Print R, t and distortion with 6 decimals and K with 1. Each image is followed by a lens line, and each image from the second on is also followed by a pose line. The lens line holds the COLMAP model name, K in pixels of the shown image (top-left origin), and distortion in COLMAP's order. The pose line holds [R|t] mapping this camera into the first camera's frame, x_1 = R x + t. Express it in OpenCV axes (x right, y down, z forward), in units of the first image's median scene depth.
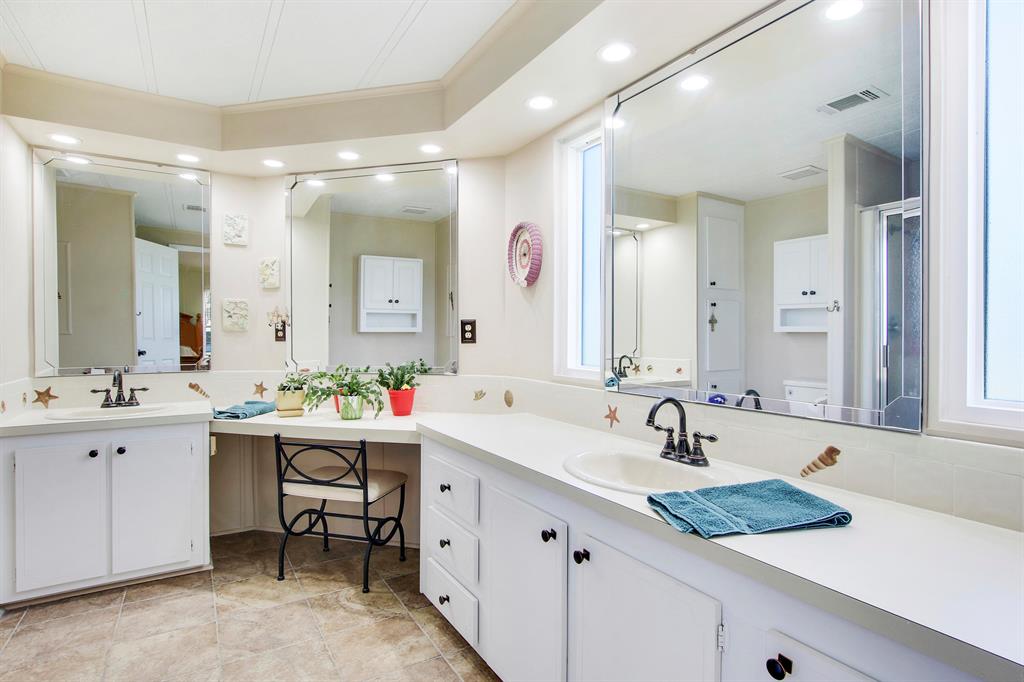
lens RADIAL K [[524.3, 0, 521.4], [0, 524.3, 338.1], [0, 0, 1]] dist [-0.022835, 0.000188]
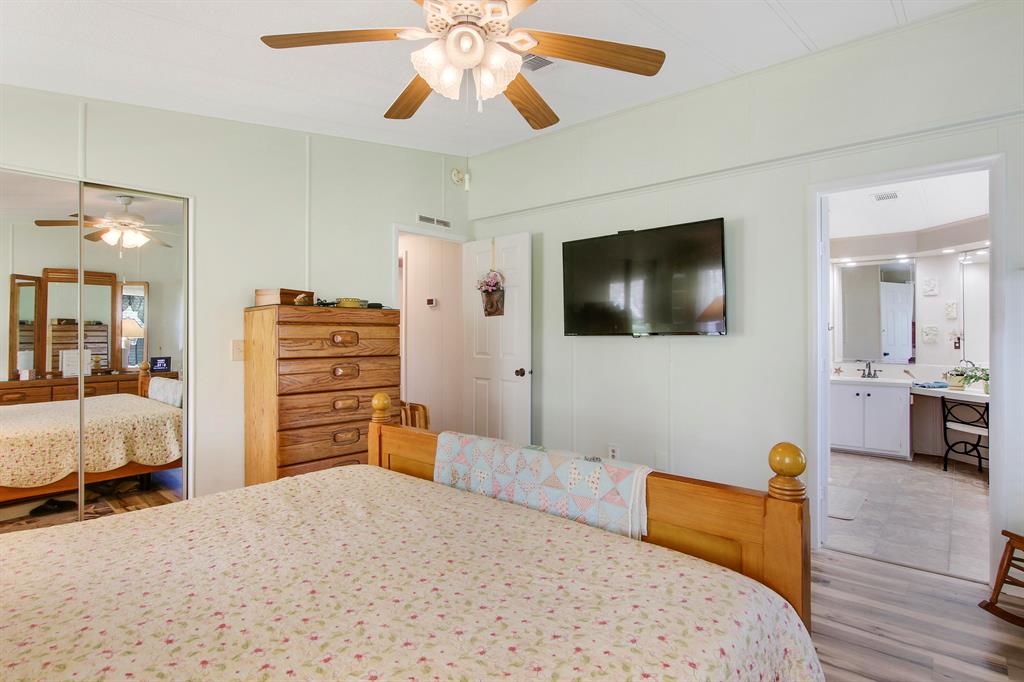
lens RADIAL K [[524.3, 0, 520.5], [0, 524.3, 334.1], [0, 0, 1]] dist [-0.022835, 0.000188]
pose [[0.300417, -0.000812, -0.953808, 0.860411], [-0.006951, 0.999971, -0.003040, -0.032872], [0.953783, 0.007543, 0.300403, -1.051659]]
